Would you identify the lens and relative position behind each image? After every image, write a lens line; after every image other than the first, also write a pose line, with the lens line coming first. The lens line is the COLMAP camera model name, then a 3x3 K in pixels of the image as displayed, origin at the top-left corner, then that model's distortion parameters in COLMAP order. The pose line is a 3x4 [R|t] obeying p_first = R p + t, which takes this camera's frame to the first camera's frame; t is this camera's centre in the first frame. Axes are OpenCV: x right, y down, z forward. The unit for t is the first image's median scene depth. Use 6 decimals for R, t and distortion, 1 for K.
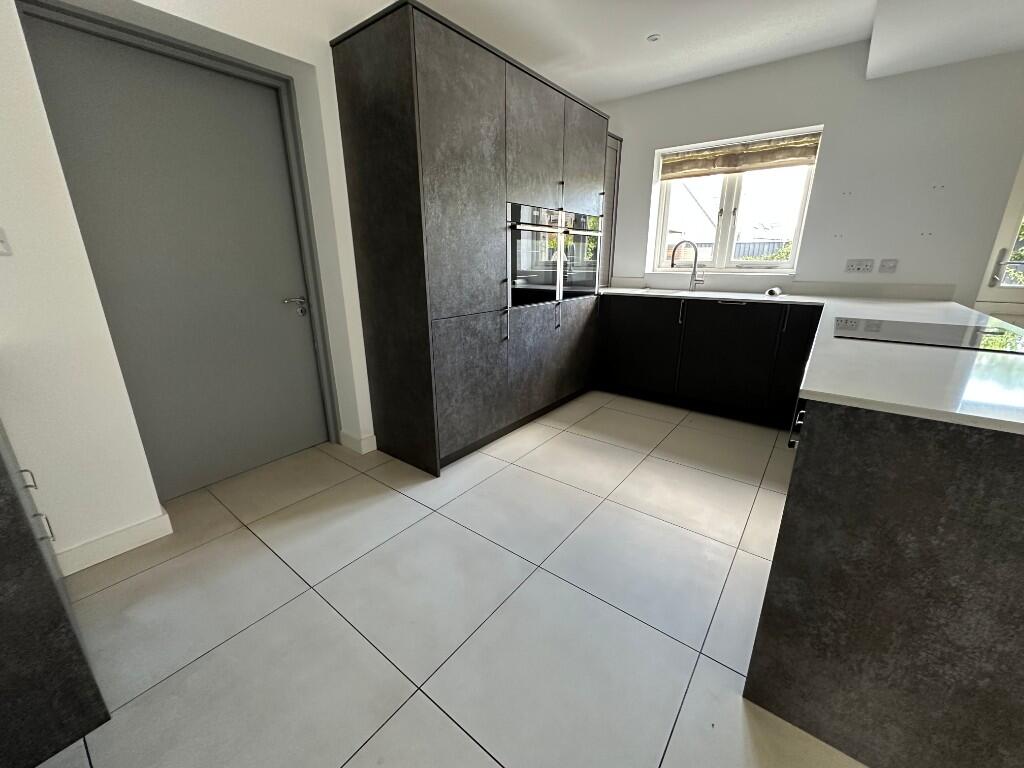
lens RADIAL K [[408.9, 0, 512.3], [0, 408.9, 385.3], [0, 0, 1]] dist [-0.001007, -0.000298]
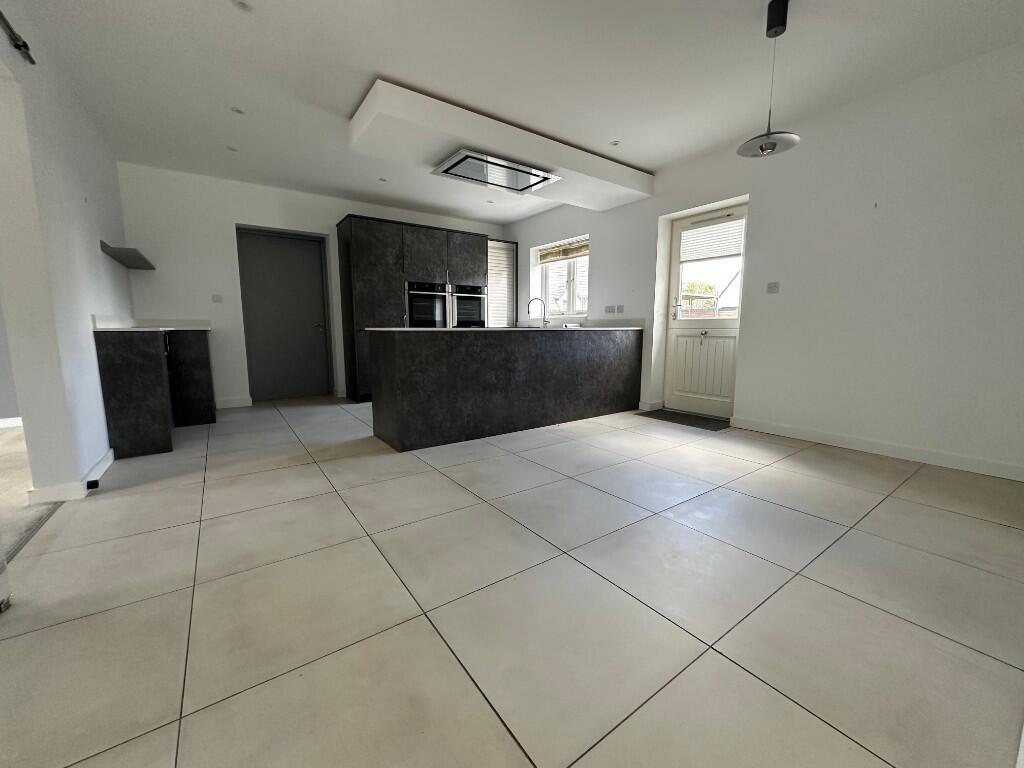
lens RADIAL K [[408.9, 0, 511.5], [0, 408.9, 381.7], [0, 0, 1]] dist [-0.001007, -0.000298]
pose [[0.957126, 0.038135, -0.287151, 0.954578], [-0.085850, 0.984105, -0.155460, 0.297100], [0.276659, 0.173446, 0.945186, -0.652952]]
